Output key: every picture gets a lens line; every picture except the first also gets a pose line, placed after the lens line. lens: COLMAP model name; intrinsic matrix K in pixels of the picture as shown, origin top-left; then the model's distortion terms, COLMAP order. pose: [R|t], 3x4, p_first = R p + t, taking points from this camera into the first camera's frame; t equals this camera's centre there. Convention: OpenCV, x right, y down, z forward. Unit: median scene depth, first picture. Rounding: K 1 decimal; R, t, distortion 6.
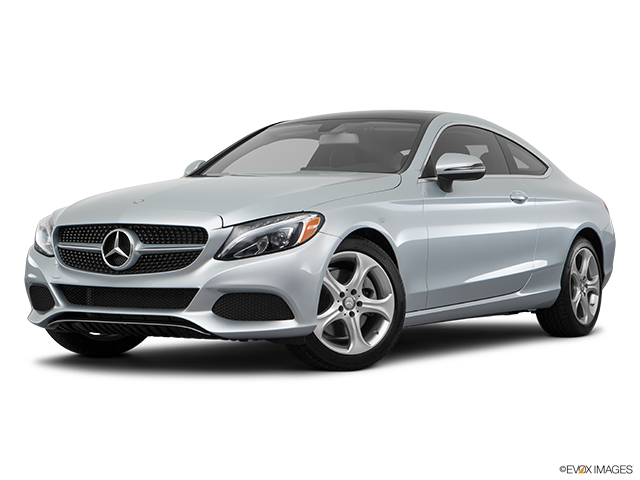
lens RADIAL K [[1232.9, 0, 320.0], [0, 1232.9, 240.0], [0, 0, 1]] dist [0.022003, 0.073323]
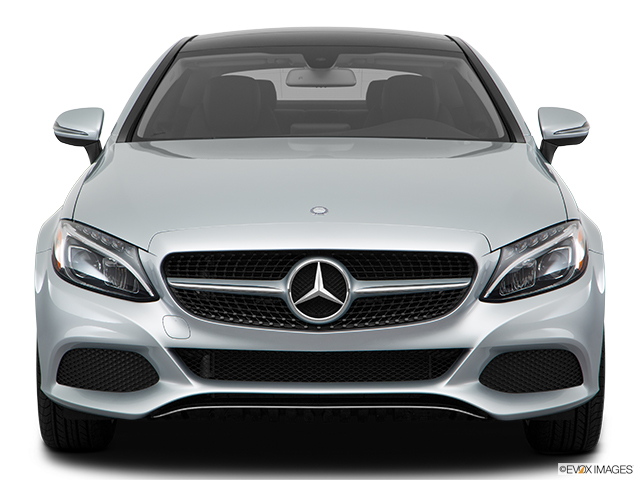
lens RADIAL K [[1719.7, 0, 320.0], [0, 1719.7, 240.0], [0, 0, 1]] dist [0.389750, -0.076069]
pose [[0.857128, -0.042748, 0.513327, -0.588520], [0.005414, 0.997243, 0.074006, -0.079594], [-0.515076, -0.060653, 0.854996, 0.249199]]
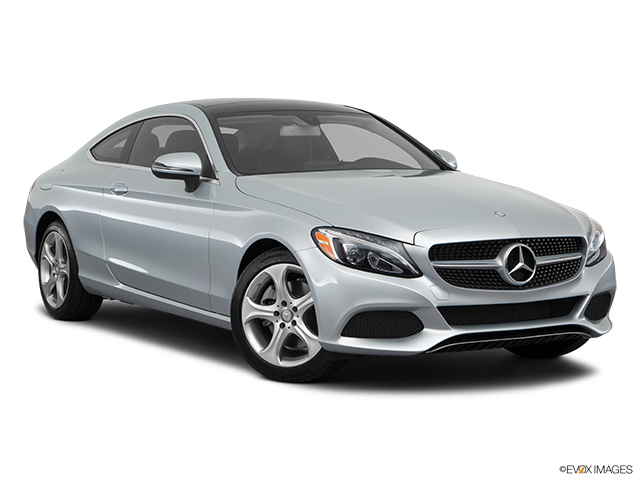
lens RADIAL K [[1249.9, 0, 320.0], [0, 1249.9, 240.0], [0, 0, 1]] dist [0.027890, -0.010163]
pose [[0.476442, -0.062392, 0.876989, -1.076834], [0.010106, 0.997802, 0.065497, -0.076160], [-0.879148, -0.022343, 0.476025, 0.643626]]
